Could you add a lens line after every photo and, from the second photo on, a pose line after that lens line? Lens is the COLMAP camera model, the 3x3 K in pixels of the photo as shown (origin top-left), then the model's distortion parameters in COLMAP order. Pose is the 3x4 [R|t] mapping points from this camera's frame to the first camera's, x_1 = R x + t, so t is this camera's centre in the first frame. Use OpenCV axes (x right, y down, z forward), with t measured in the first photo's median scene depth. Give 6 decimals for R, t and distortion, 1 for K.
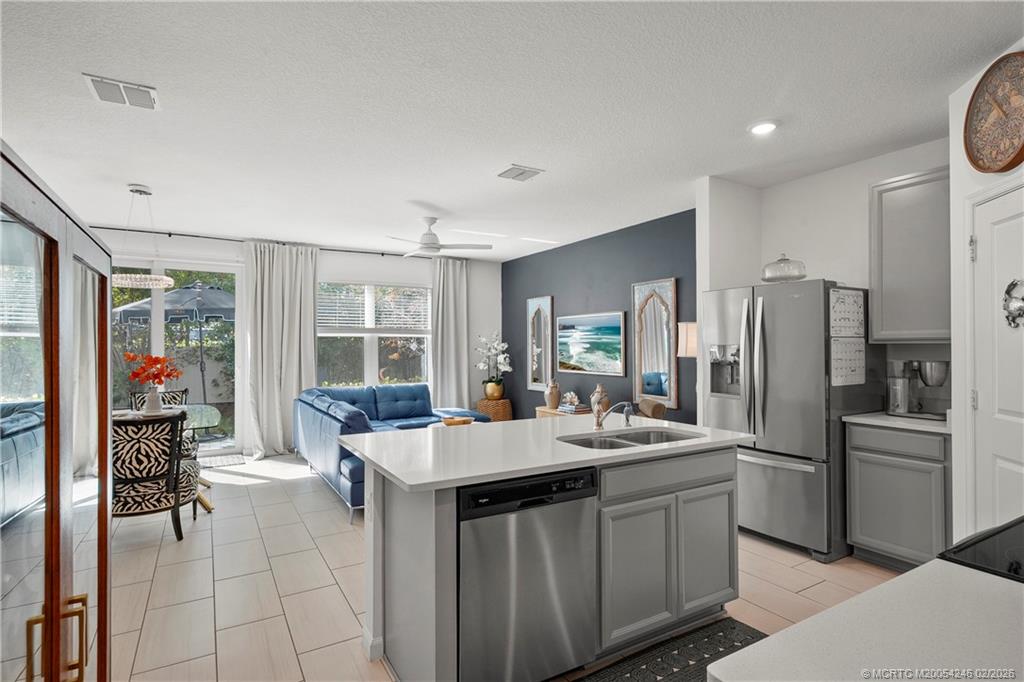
lens RADIAL K [[516.1, 0, 512.0], [0, 516.1, 341.0], [0, 0, 1]] dist [0.028563, -0.031029]
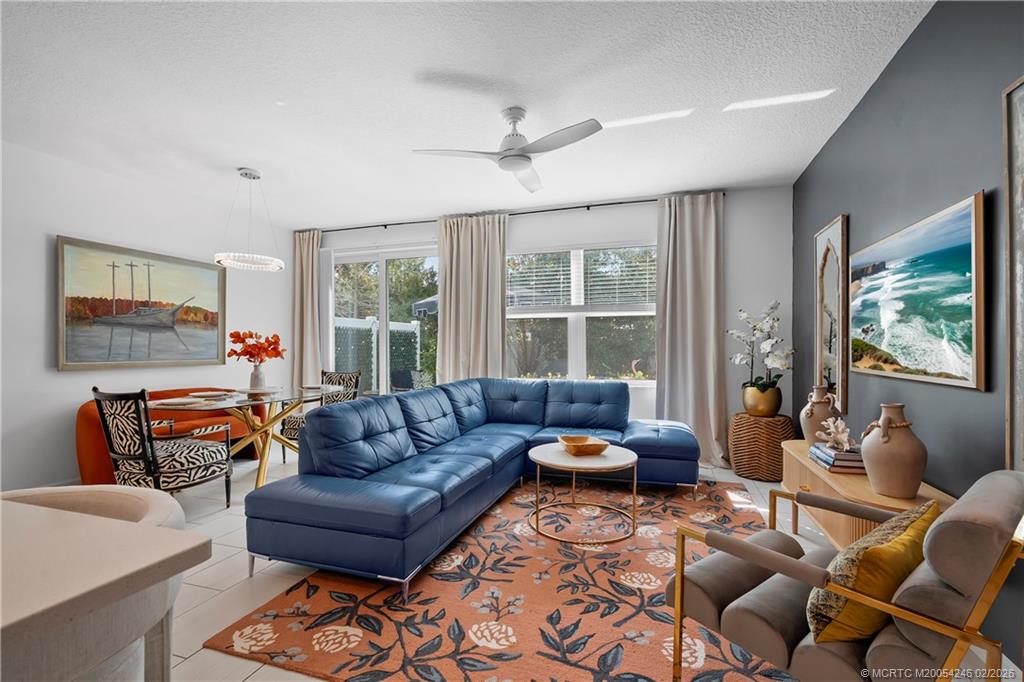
lens RADIAL K [[470.6, 0, 512.8], [0, 470.6, 349.8], [0, 0, 1]] dist [-0.001255, 0.000223]
pose [[0.660497, 0.007363, -0.750793, 0.220182], [0.007662, 0.999834, 0.016546, 0.031969], [0.750790, -0.016681, 0.660331, 0.515707]]
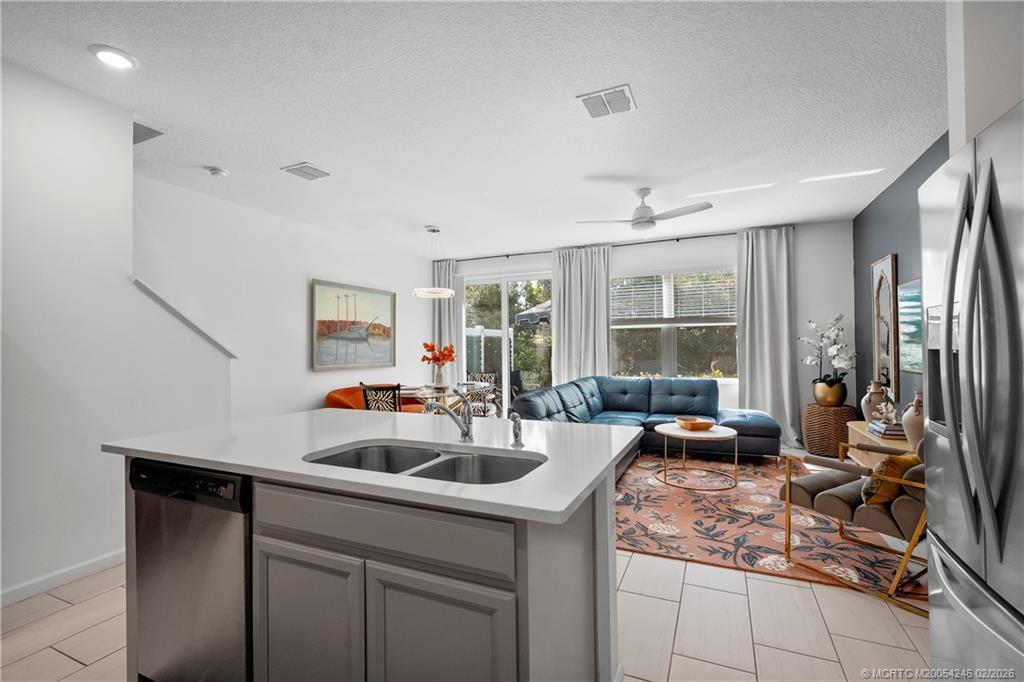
lens RADIAL K [[462.3, 0, 512.0], [0, 462.3, 341.0], [0, 0, 1]] dist [-0.001175, -0.000022]
pose [[0.576089, -0.012923, -0.817285, 0.297020], [0.017256, 0.999844, -0.003647, 0.017845], [0.817205, -0.012002, 0.576222, 0.295268]]
